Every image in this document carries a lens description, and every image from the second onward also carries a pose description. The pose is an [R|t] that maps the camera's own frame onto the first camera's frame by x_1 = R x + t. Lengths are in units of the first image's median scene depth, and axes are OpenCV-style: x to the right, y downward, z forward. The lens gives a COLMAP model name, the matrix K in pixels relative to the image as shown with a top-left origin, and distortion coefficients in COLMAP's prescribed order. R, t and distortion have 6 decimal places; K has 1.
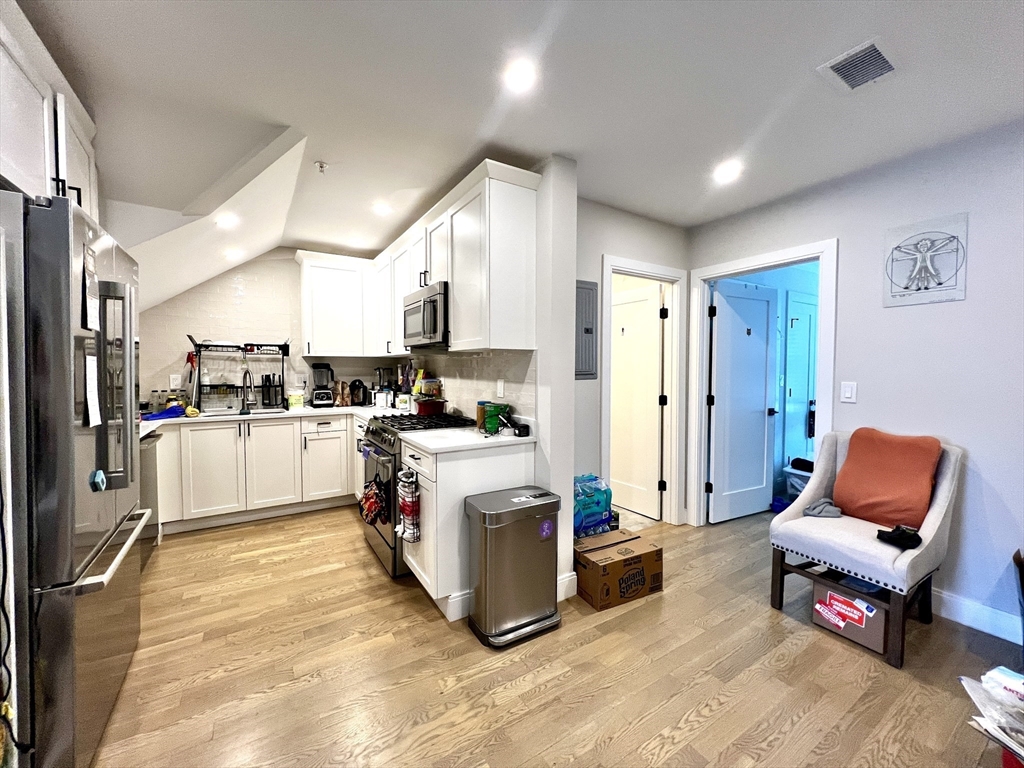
lens RADIAL K [[410.5, 0, 510.9], [0, 410.5, 380.0], [0, 0, 1]] dist [0.000318, 0.000042]
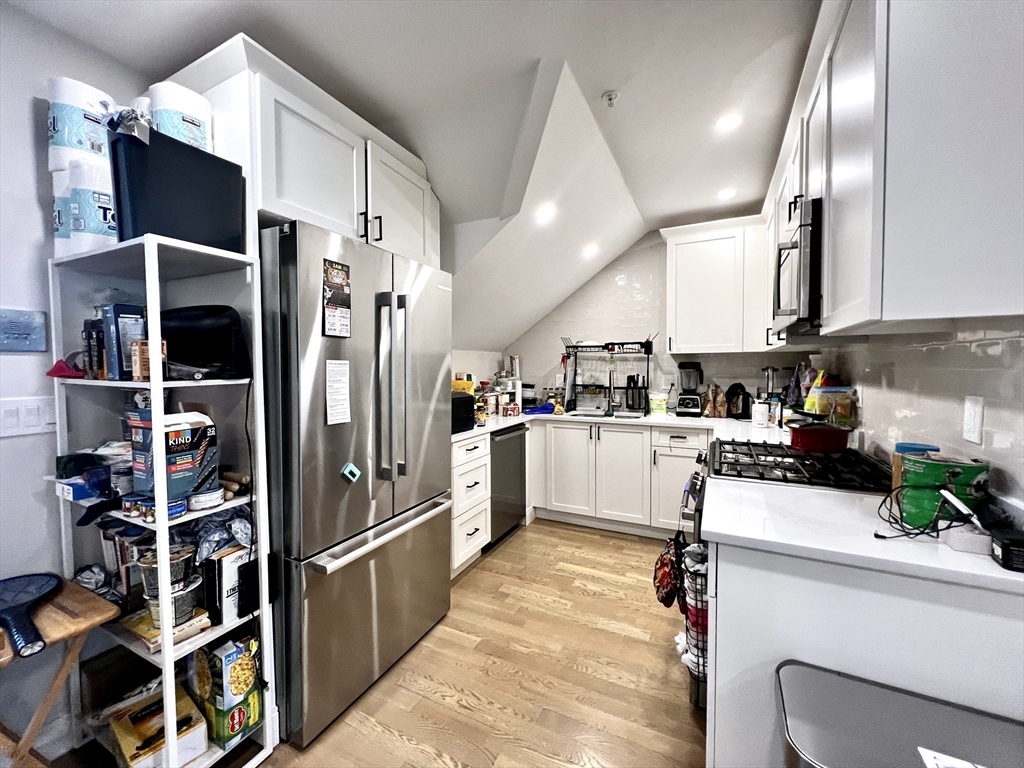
lens RADIAL K [[413.0, 0, 512.2], [0, 413.0, 381.6], [0, 0, 1]] dist [0.000131, -0.000271]
pose [[0.515731, 0.026247, -0.856348, 0.067874], [-0.019981, 0.999627, 0.018605, -0.011697], [0.856517, 0.007515, 0.516063, 0.312218]]
